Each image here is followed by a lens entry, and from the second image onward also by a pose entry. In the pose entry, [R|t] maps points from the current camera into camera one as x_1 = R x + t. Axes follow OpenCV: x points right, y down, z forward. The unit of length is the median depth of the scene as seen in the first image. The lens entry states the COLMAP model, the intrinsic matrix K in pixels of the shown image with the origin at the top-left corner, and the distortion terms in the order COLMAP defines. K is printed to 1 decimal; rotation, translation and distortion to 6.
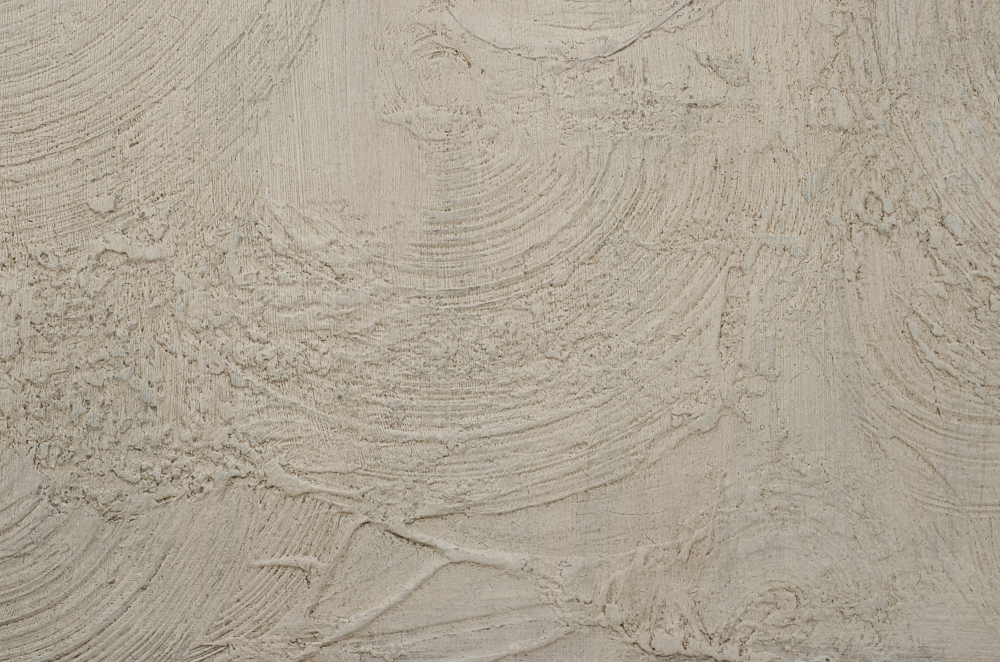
lens RADIAL K [[4291.0, 0, 496.0], [0, 4291.0, 331.8], [0, 0, 1]] dist [0.930638, 0.000000]
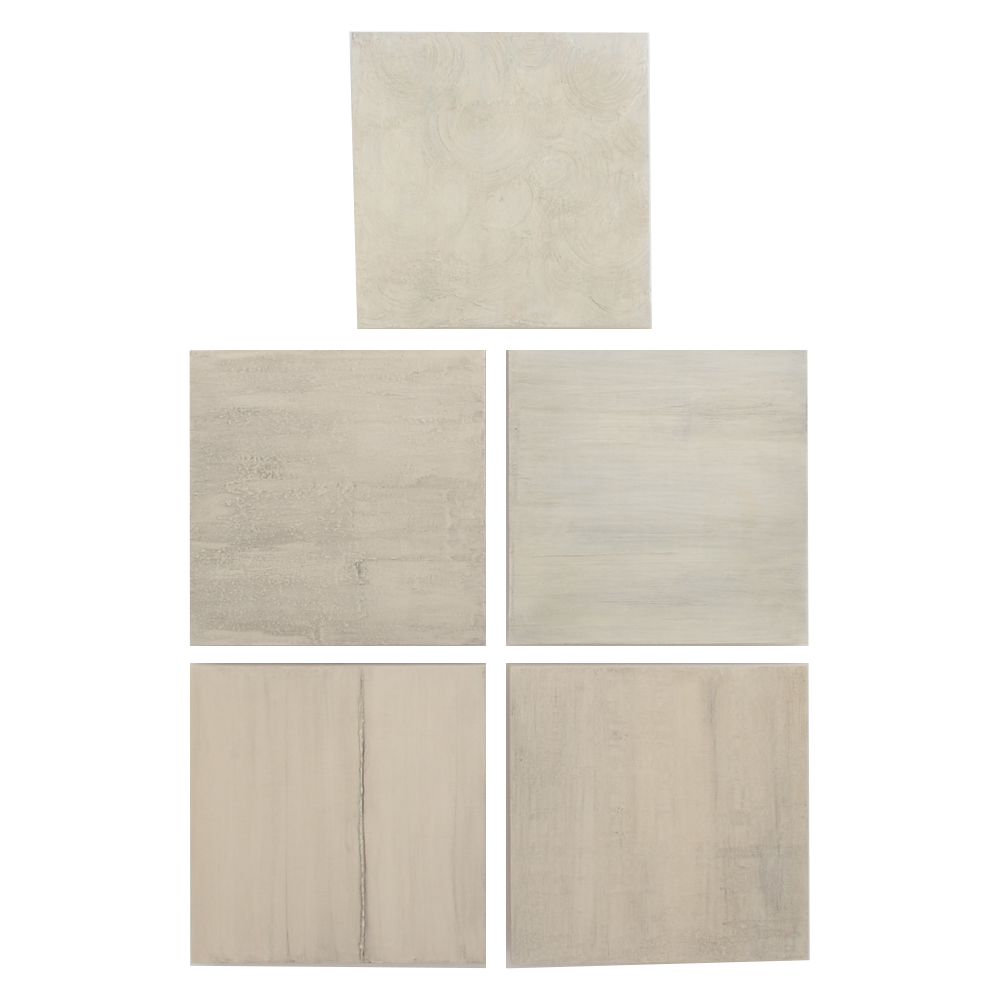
lens RADIAL K [[1353.8, 0, 496.9], [0, 1353.8, 498.7], [0, 0, 1]] dist [-0.041234, 0.000000]
pose [[0.999499, 0.015380, 0.027675, -0.042498], [-0.018966, 0.990747, 0.134388, 0.062975], [-0.025352, -0.134845, 0.990542, -1.053892]]
